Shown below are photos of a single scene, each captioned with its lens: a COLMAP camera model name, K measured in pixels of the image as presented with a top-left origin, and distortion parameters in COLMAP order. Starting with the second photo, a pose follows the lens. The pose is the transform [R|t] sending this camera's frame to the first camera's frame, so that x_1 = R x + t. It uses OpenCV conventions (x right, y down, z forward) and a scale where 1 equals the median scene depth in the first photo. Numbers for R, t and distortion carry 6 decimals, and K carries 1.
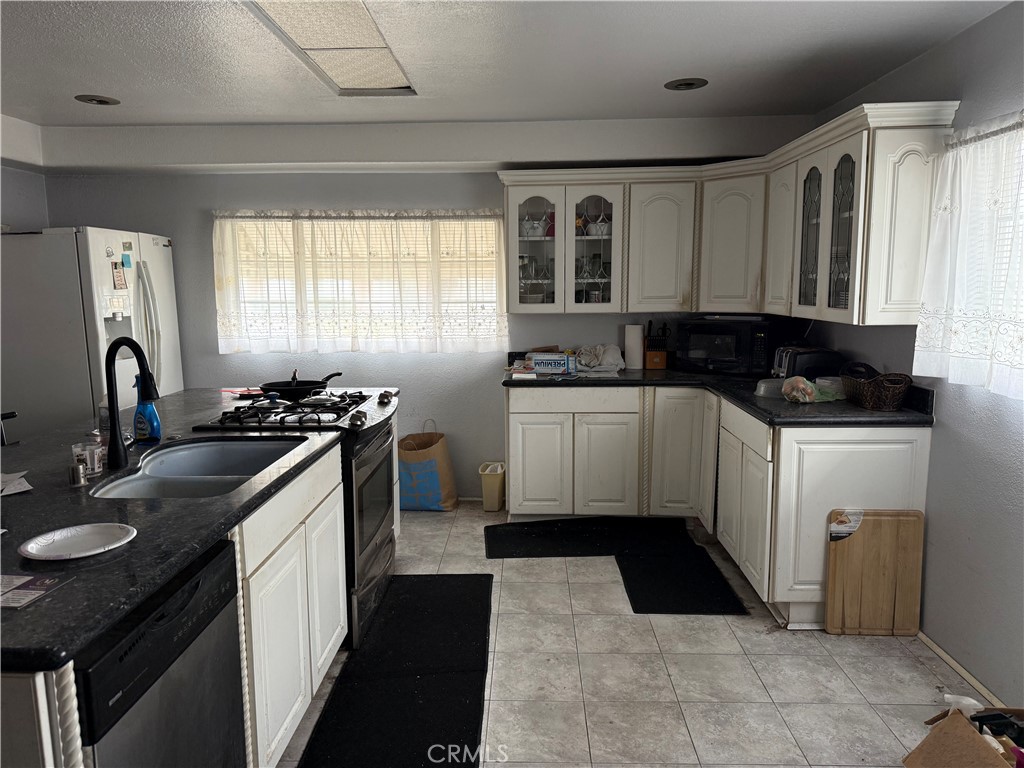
lens RADIAL K [[712.5, 0, 509.7], [0, 712.5, 383.7], [0, 0, 1]] dist [0.040688, -0.052492]
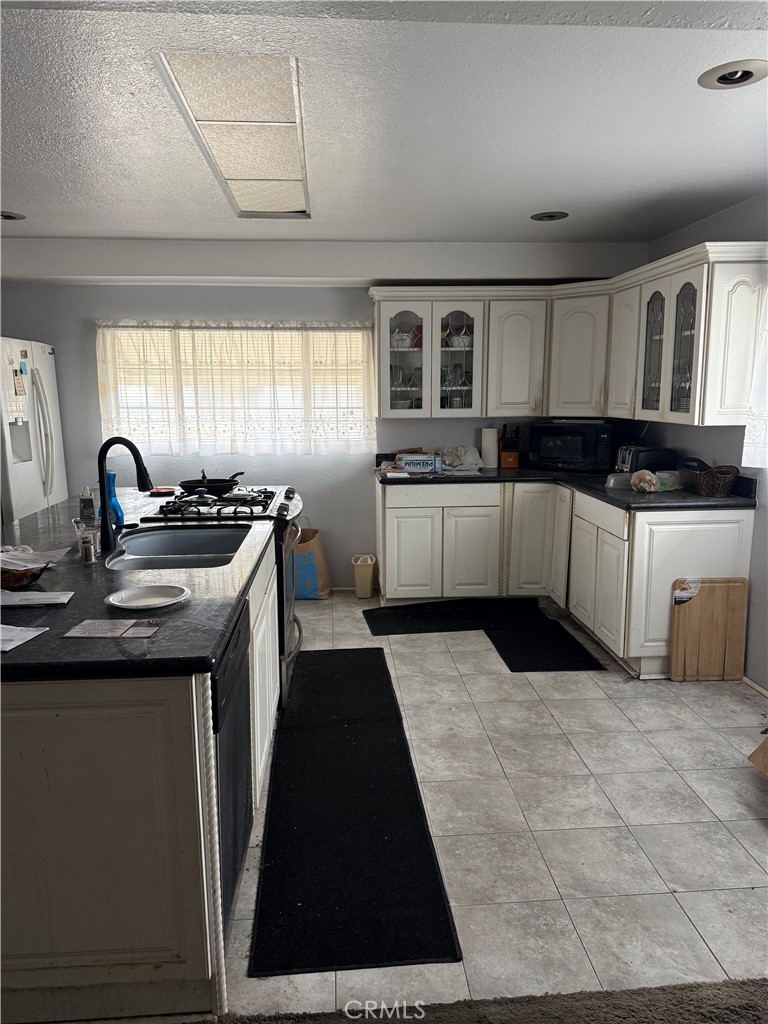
lens RADIAL K [[712.5, 0, 383.8], [0, 712.5, 515.0], [0, 0, 1]] dist [0.040688, -0.052492]
pose [[0.994749, -0.016104, 0.101065, -0.124489], [0.012634, 0.999312, 0.034883, 0.014816], [-0.101558, -0.033423, 0.994268, -0.114503]]
